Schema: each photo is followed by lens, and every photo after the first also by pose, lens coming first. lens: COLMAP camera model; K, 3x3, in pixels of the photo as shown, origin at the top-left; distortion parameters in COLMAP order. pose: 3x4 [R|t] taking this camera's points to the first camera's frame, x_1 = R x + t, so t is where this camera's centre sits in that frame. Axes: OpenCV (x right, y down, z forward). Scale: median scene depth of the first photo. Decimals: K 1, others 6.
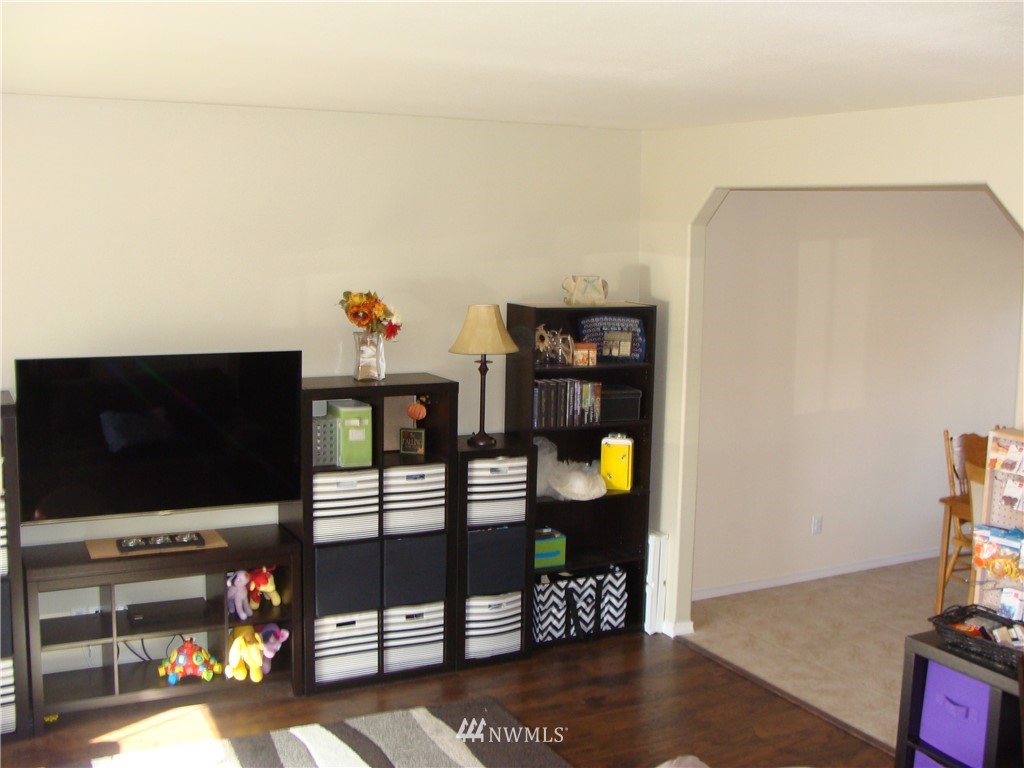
lens RADIAL K [[1132.9, 0, 513.0], [0, 1132.9, 389.2], [0, 0, 1]] dist [-0.197728, 0.182901]
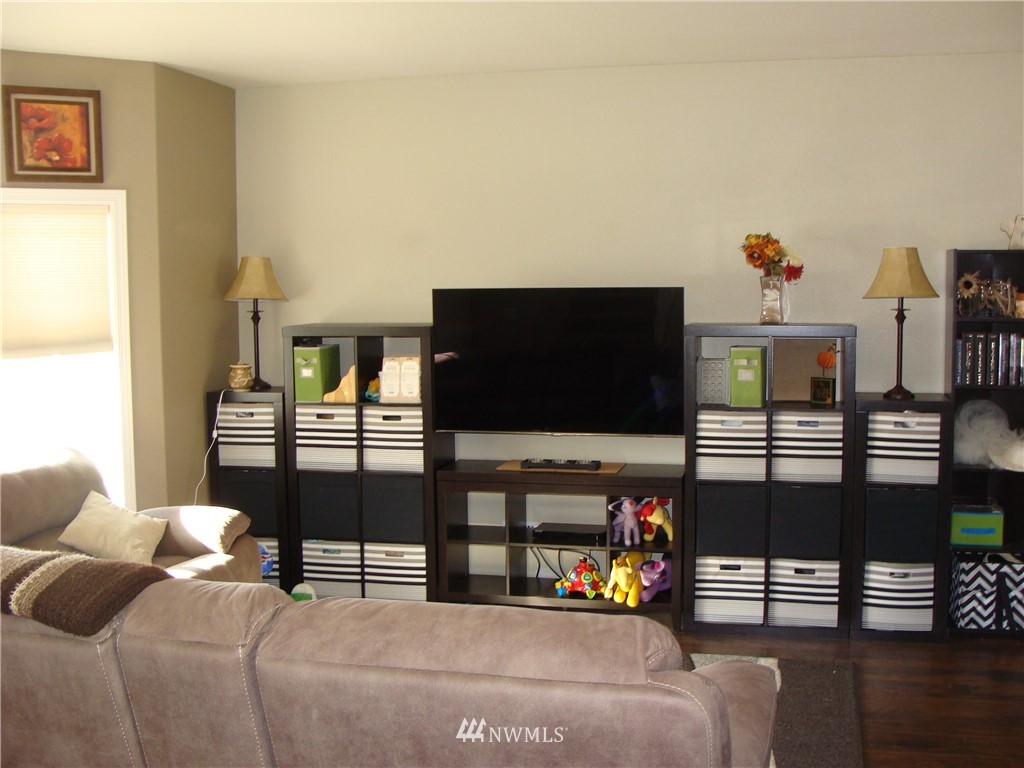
lens RADIAL K [[1132.9, 0, 513.0], [0, 1132.9, 389.2], [0, 0, 1]] dist [-0.197728, 0.182901]
pose [[0.757624, 0.033383, -0.651837, 0.339933], [-0.062954, 0.997772, -0.022072, 0.084264], [0.649648, 0.057758, 0.758038, 0.109481]]
